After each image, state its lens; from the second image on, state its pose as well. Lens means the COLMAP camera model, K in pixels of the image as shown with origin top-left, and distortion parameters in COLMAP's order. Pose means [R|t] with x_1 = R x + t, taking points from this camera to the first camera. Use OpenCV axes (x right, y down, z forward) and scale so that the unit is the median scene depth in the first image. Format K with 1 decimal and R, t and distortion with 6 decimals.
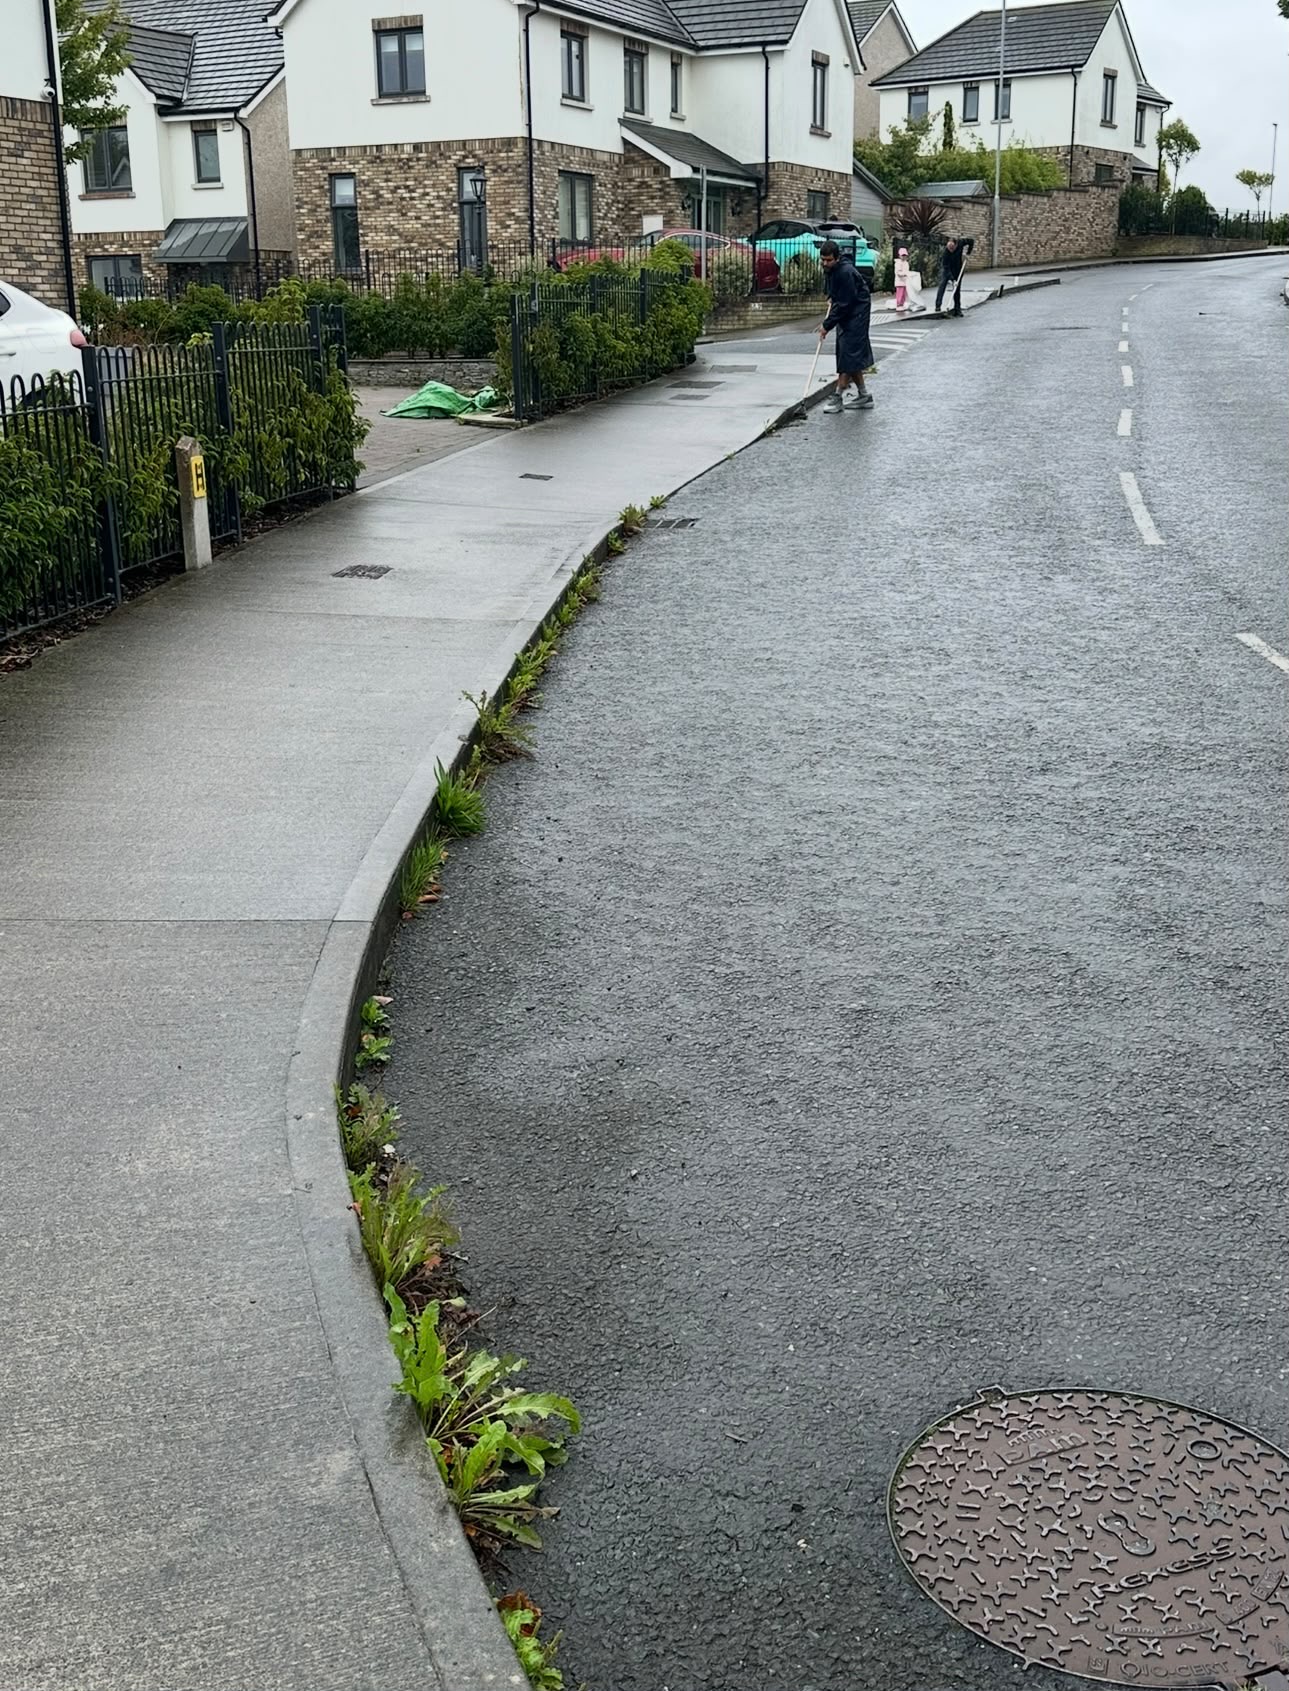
lens RADIAL K [[1861.6, 0, 644.9], [0, 1861.6, 852.7], [0, 0, 1]] dist [0.250075, -0.545187]
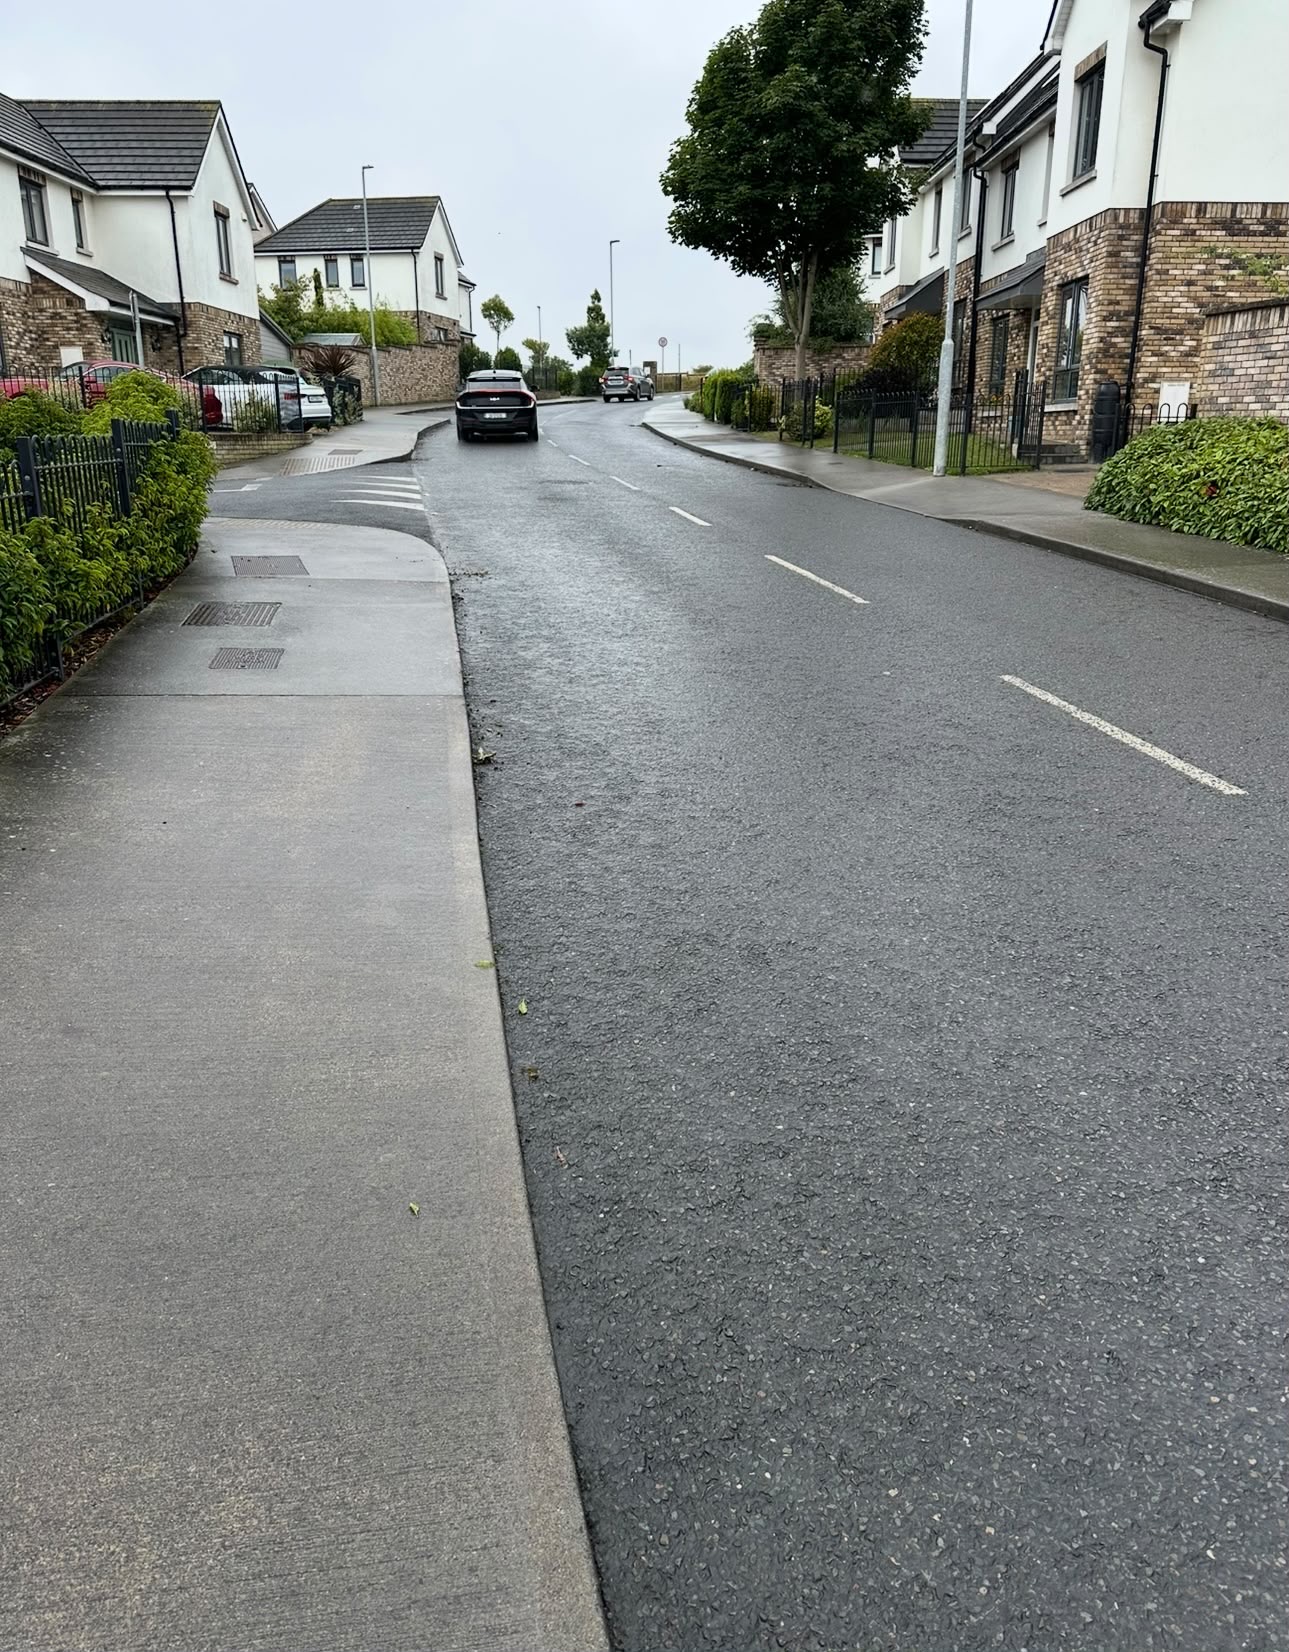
lens RADIAL K [[1243.8, 0, 644.5], [0, 1243.8, 826.0], [0, 0, 1]] dist [0.009314, -0.013056]
pose [[0.910991, -0.110629, 0.397311, -0.008748], [0.098269, 0.993831, 0.051406, -0.088703], [-0.400547, -0.007787, 0.916243, 0.275940]]
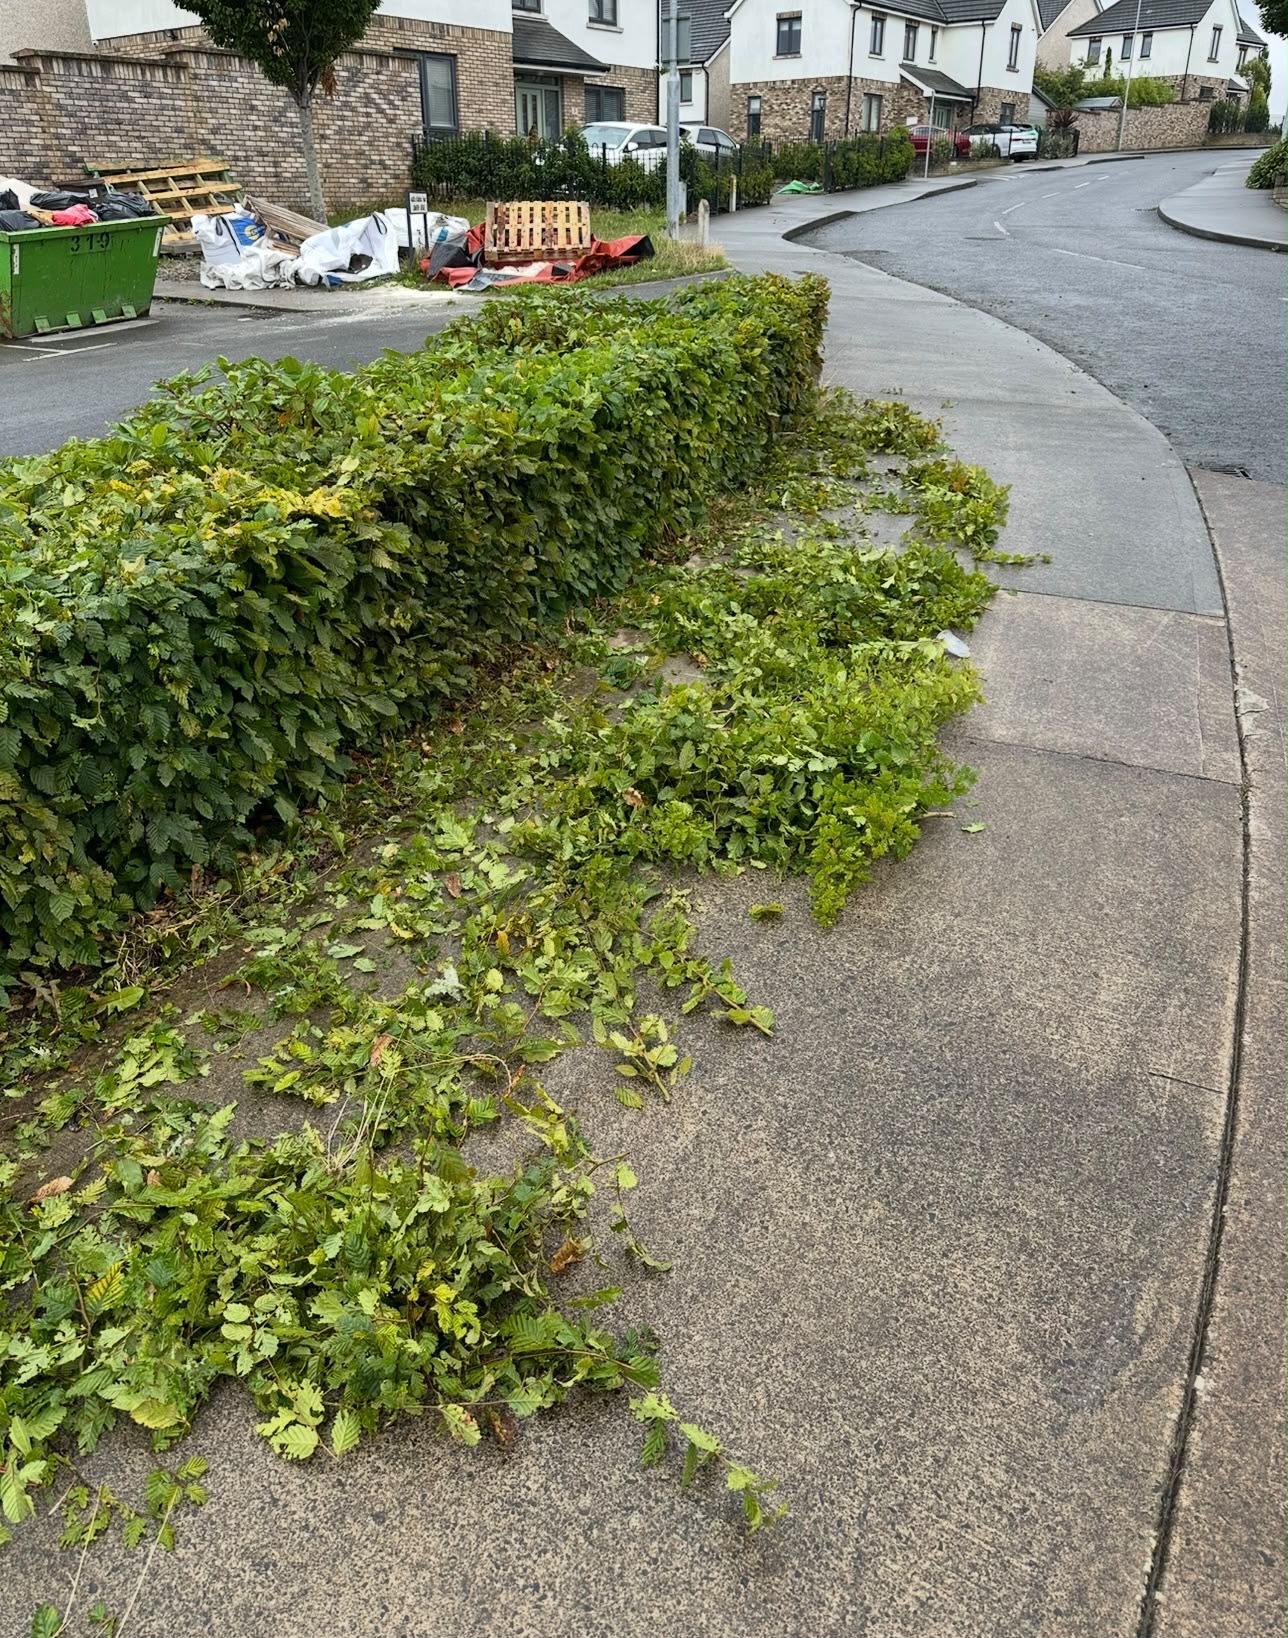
lens RADIAL K [[1233.3, 0, 644.0], [0, 1233.3, 819.0], [0, 0, 1]] dist [0.009314, -0.013056]
pose [[0.977922, 0.098930, -0.184070, 0.037715], [-0.062536, 0.979017, 0.193944, 0.129942], [0.199395, -0.178151, 0.963589, -0.371644]]
